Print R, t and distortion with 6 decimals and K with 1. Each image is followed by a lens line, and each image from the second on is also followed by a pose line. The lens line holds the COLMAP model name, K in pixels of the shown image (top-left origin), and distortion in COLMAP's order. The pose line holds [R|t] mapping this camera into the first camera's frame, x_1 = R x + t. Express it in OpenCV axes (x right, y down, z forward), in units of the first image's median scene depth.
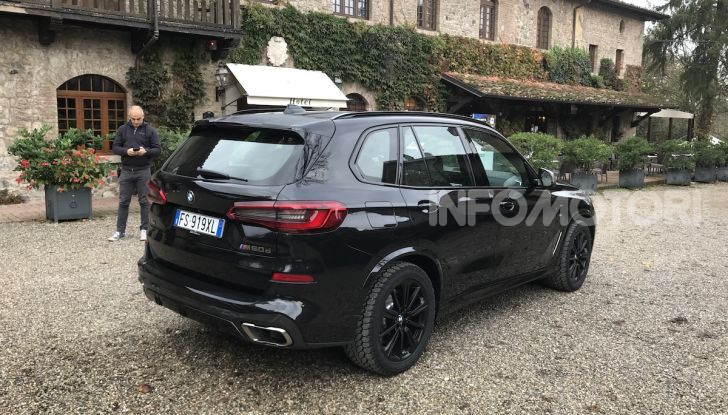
lens RADIAL K [[593.2, 0, 364.0], [0, 593.2, 207.5], [0, 0, 1]] dist [0.001132, 0.008013]
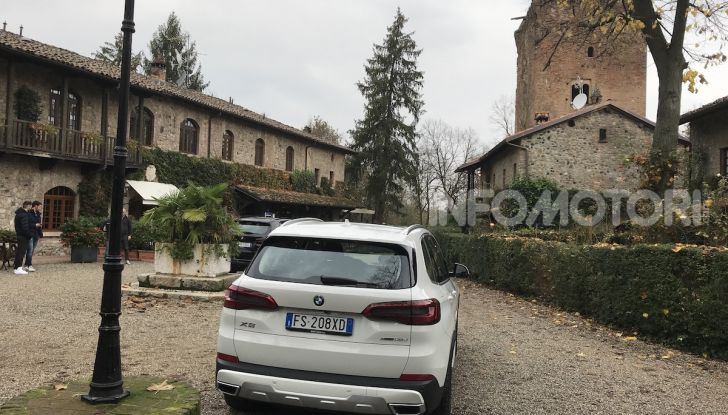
lens RADIAL K [[483.6, 0, 364.0], [0, 483.6, 207.5], [0, 0, 1]] dist [0.001493, 0.000944]
pose [[0.891520, 0.029571, 0.452015, -0.166341], [0.038735, 0.989235, -0.141115, 0.043149], [-0.451322, 0.143315, 0.880777, -0.372058]]
